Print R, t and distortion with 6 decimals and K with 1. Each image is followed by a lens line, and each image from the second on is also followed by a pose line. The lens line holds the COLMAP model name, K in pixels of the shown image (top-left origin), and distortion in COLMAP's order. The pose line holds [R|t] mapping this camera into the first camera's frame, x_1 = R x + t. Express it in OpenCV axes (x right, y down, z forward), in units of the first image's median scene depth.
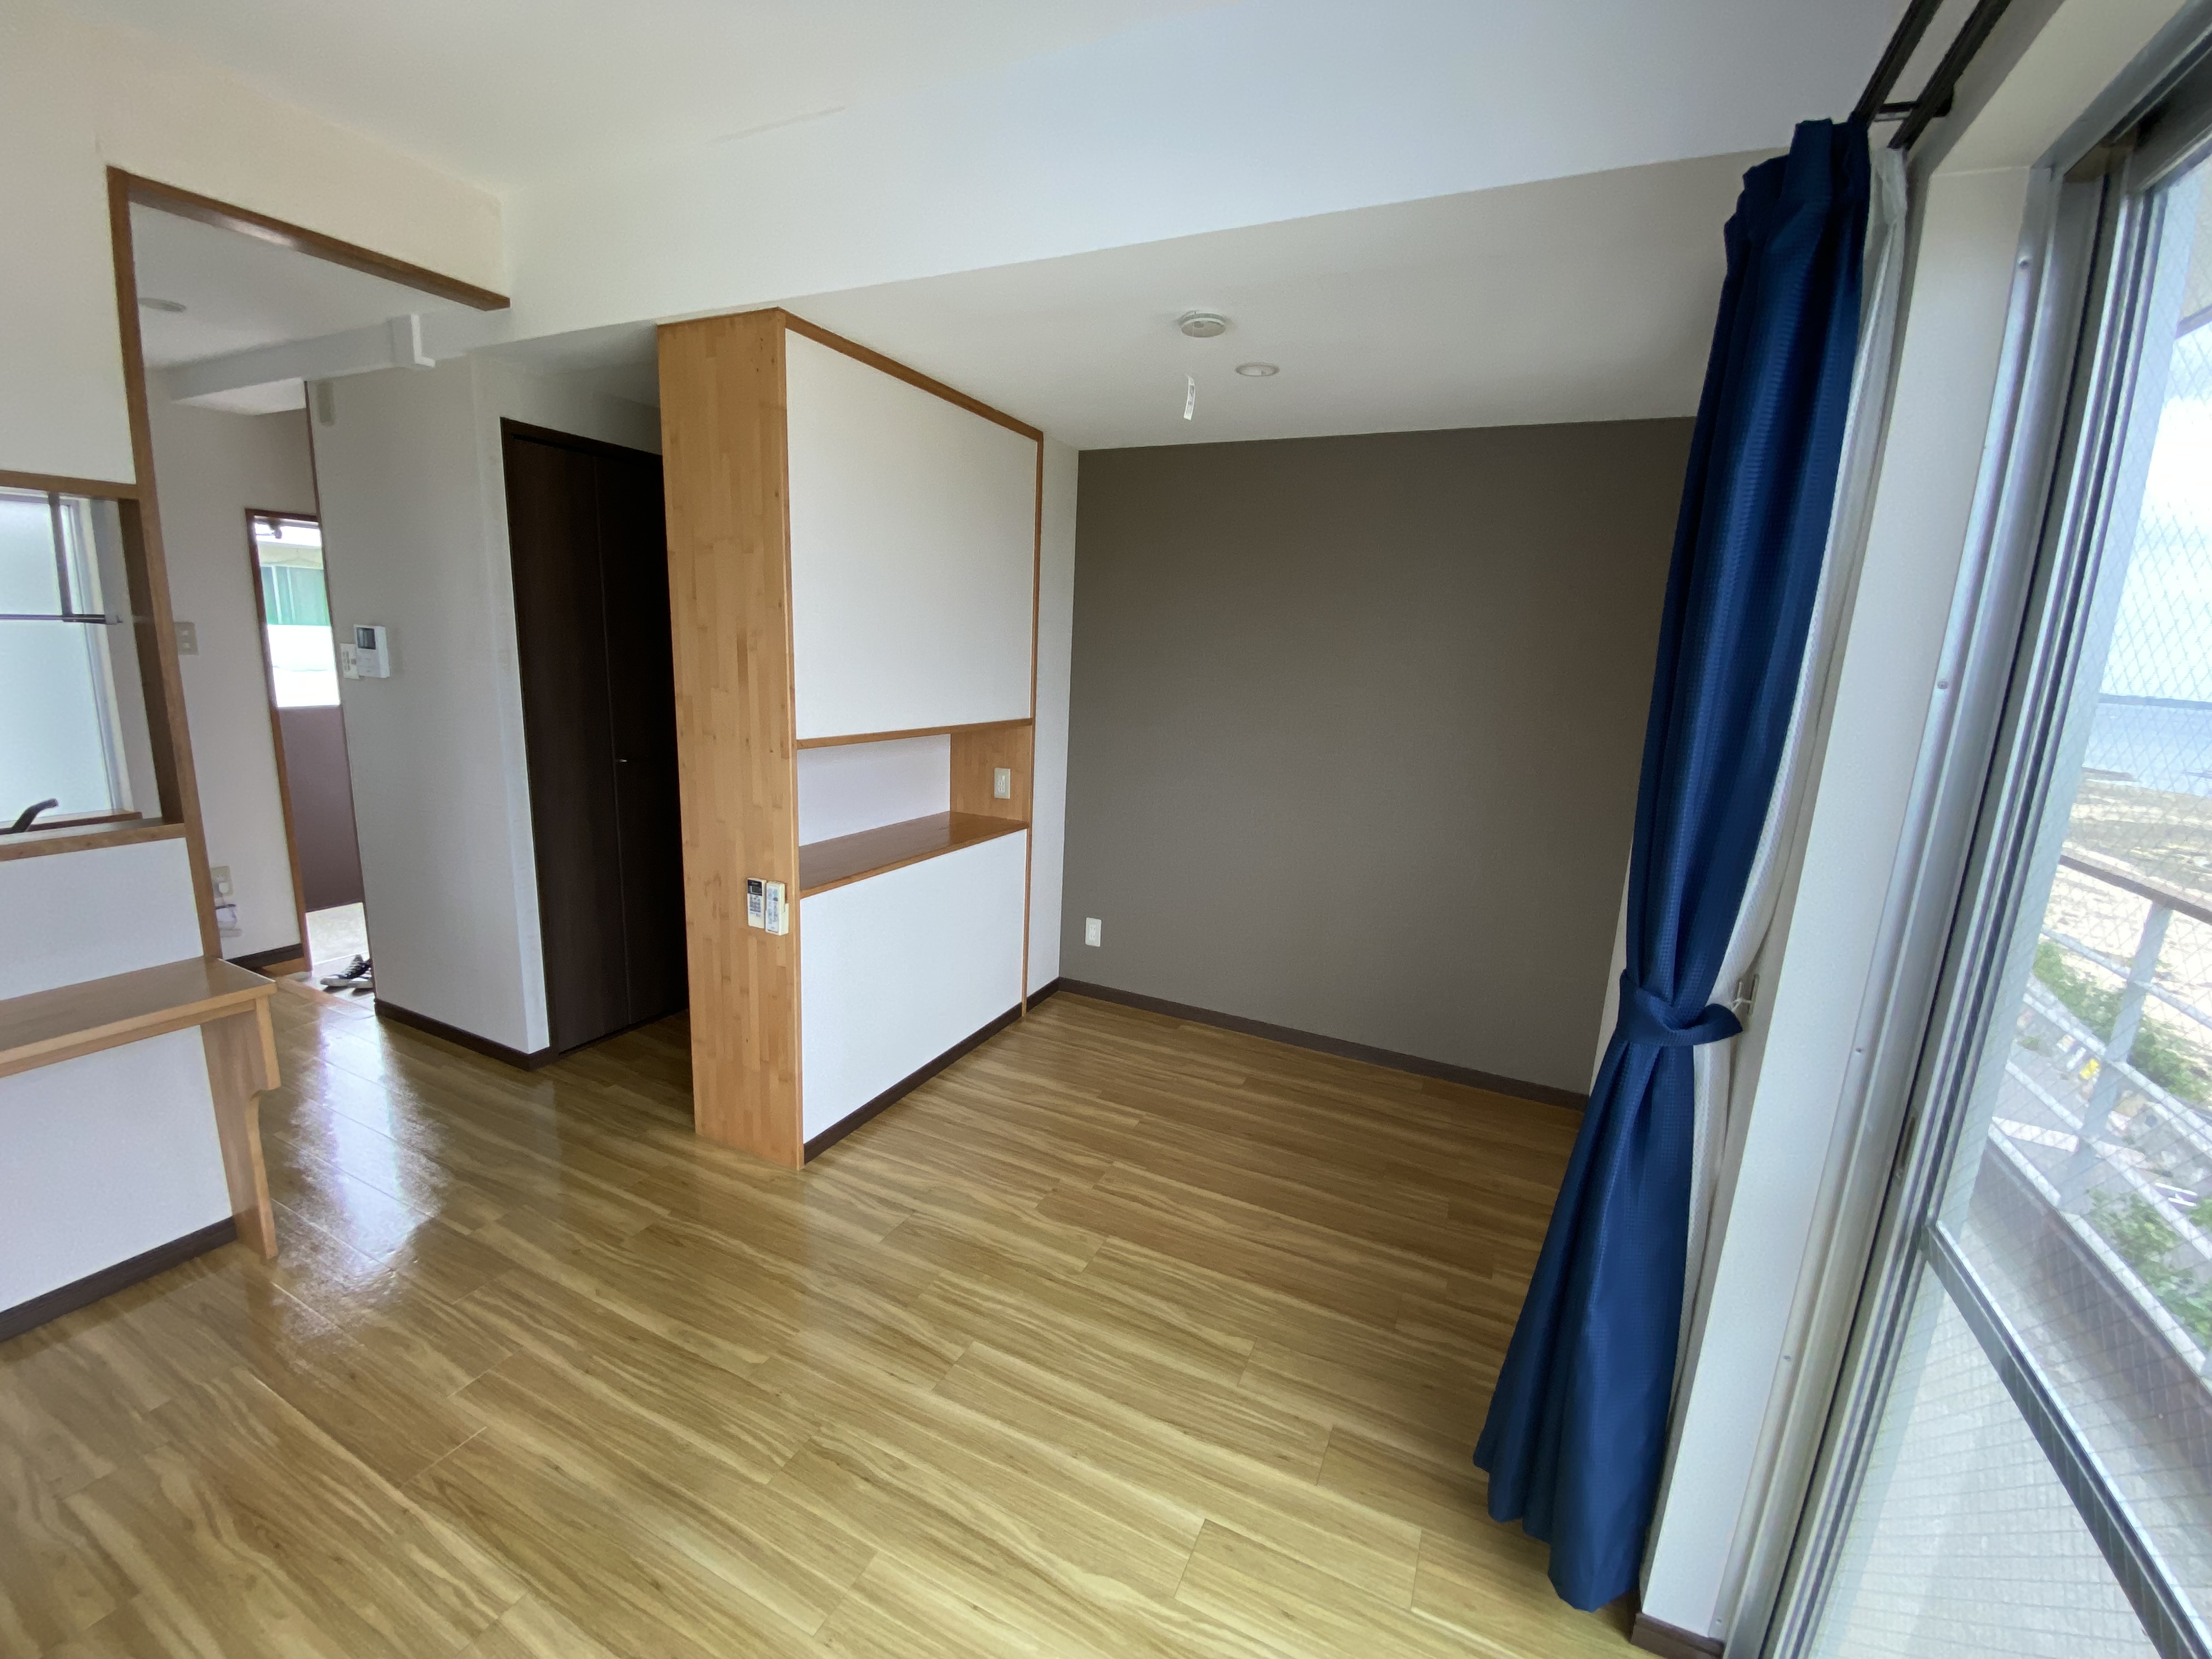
lens RADIAL K [[892.7, 0, 1106.0], [0, 892.7, 829.5], [0, 0, 1]] dist [-0.000700, -0.000031]
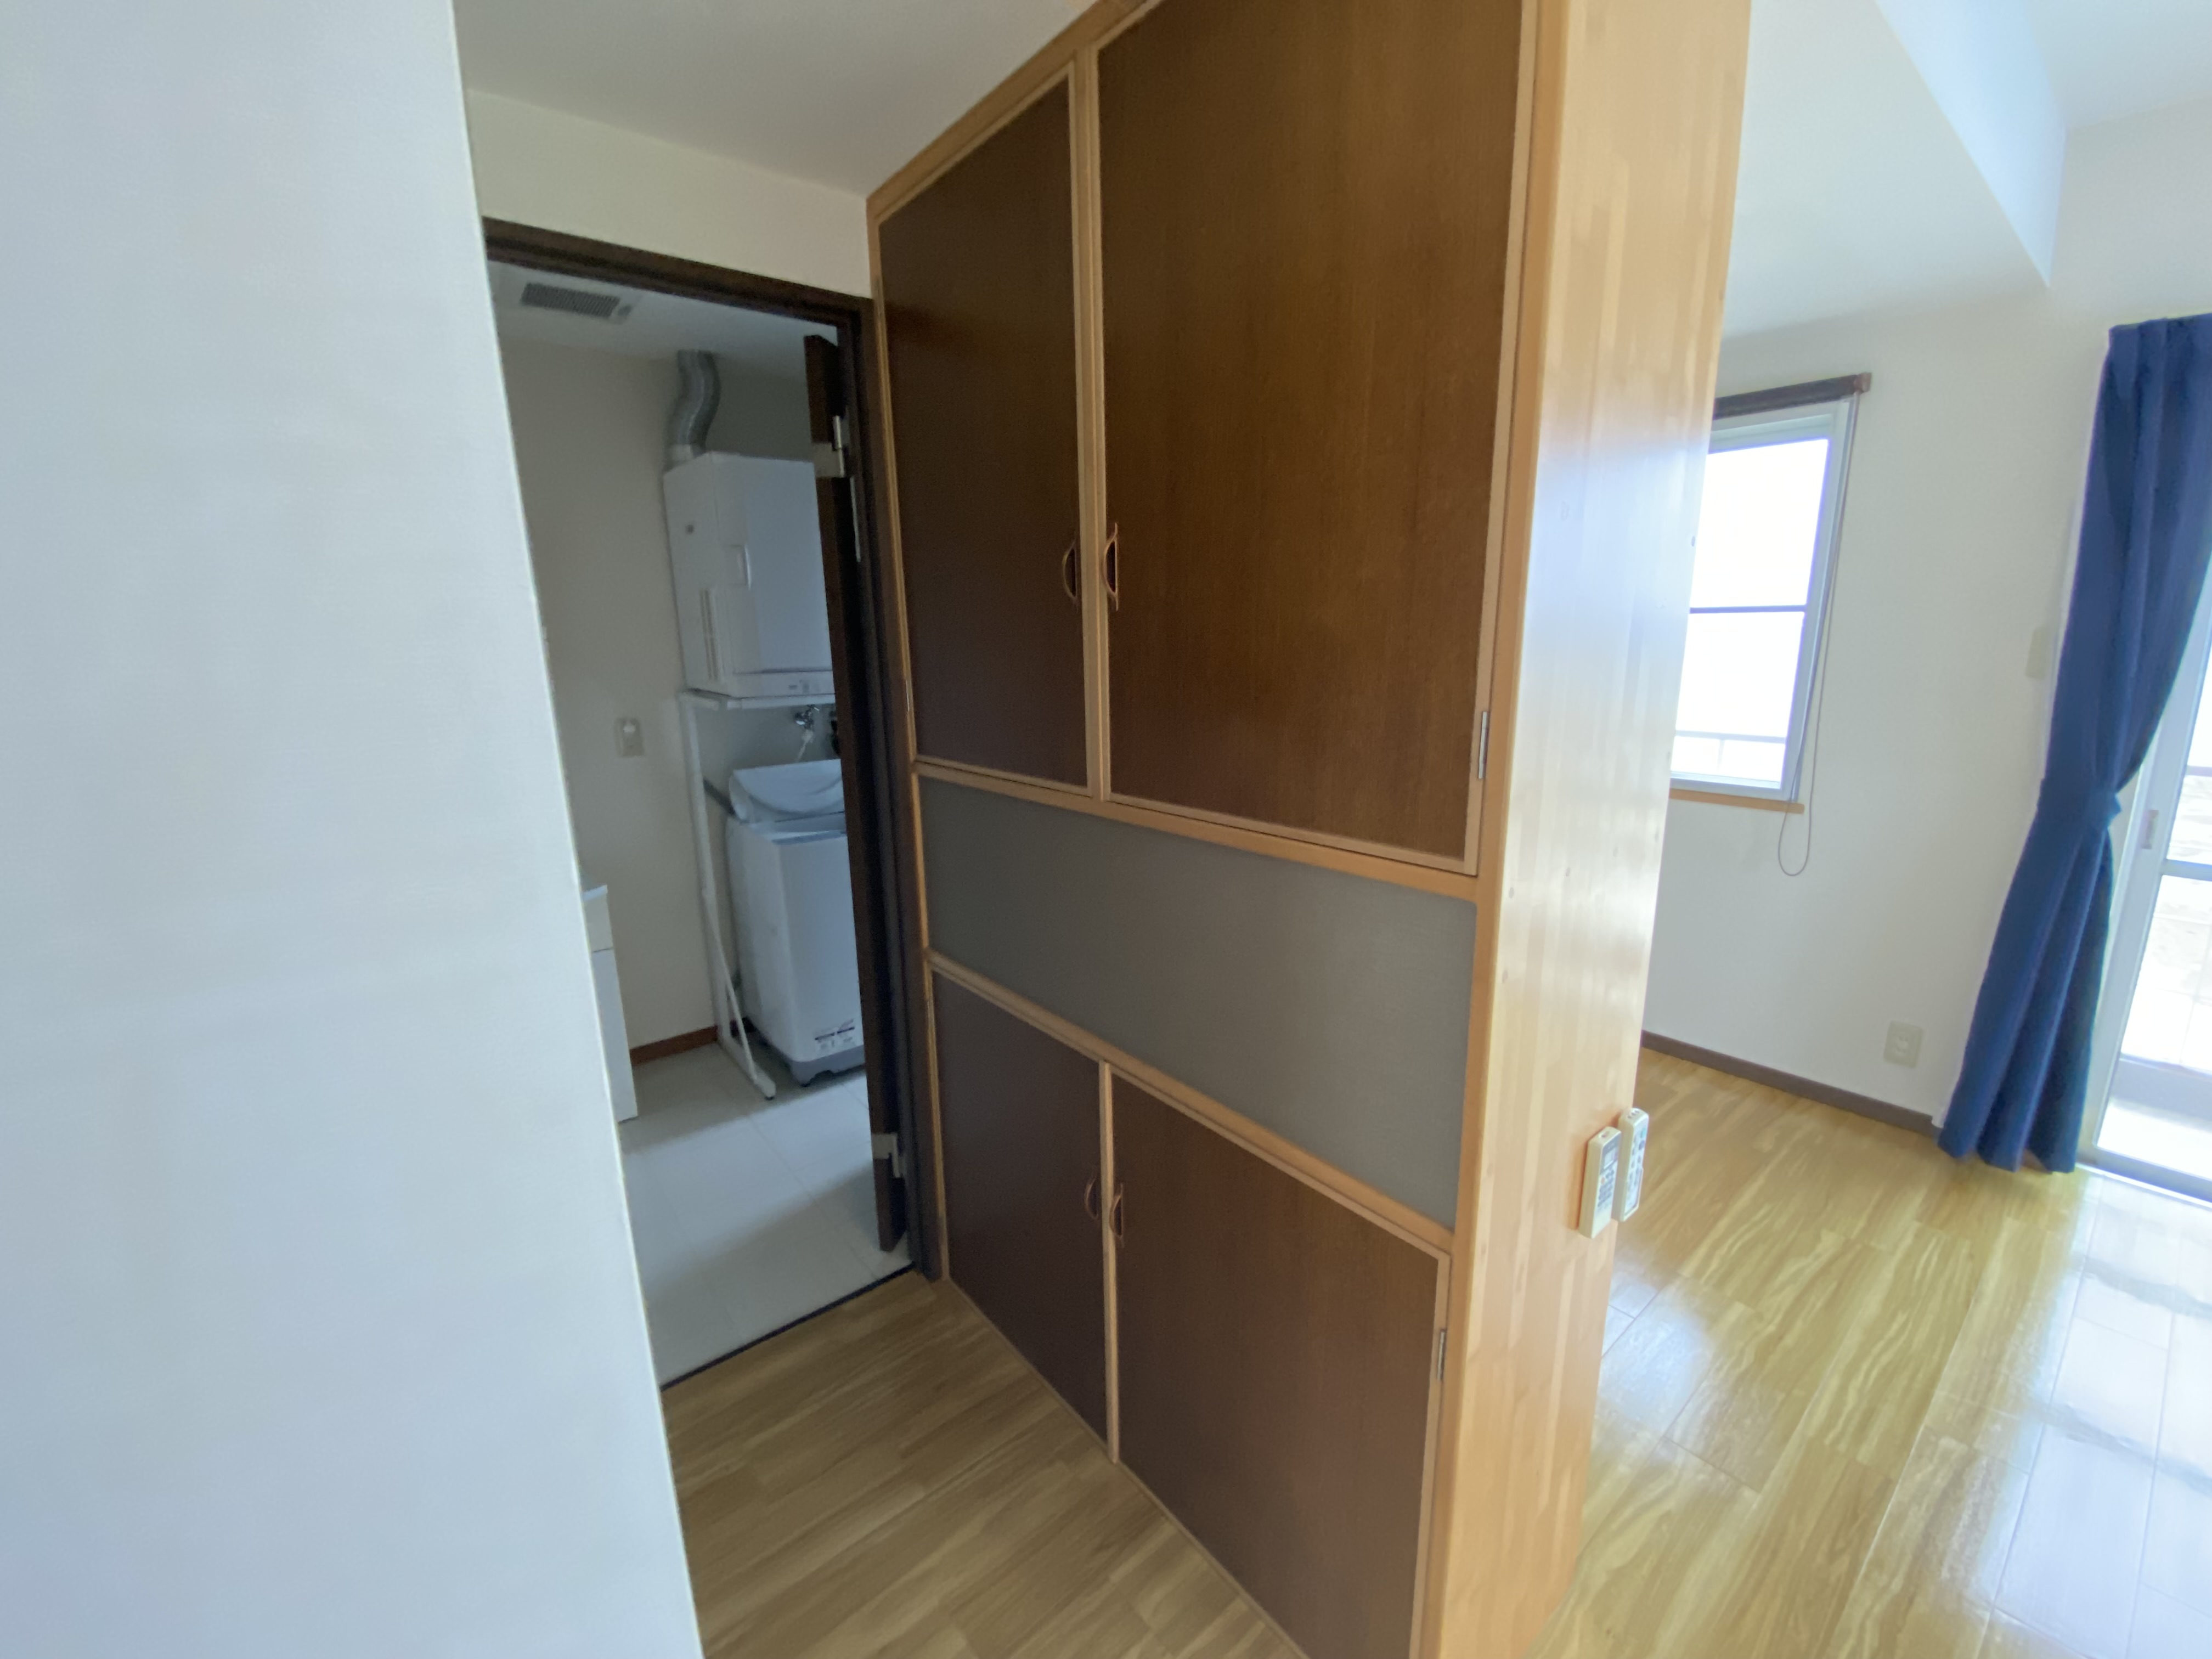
lens RADIAL K [[902.7, 0, 1106.0], [0, 902.7, 829.5], [0, 0, 1]] dist [-0.007767, -0.000175]
pose [[0.425113, -0.239846, 0.872784, -0.959156], [0.213219, 0.963654, 0.160963, -0.255003], [-0.879668, 0.117666, 0.460802, 1.070808]]
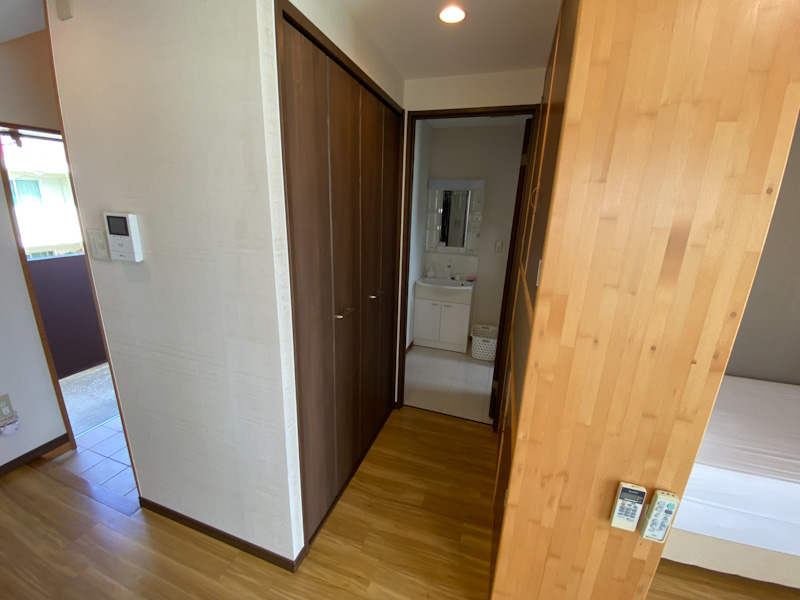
lens RADIAL K [[326.5, 0, 400.0], [0, 326.5, 300.0], [0, 0, 1]] dist [-0.007767, -0.000175]
pose [[0.993256, -0.042794, 0.107757, -0.728129], [0.035440, 0.996969, 0.069260, -0.190140], [-0.110394, -0.064974, 0.991762, 0.761831]]
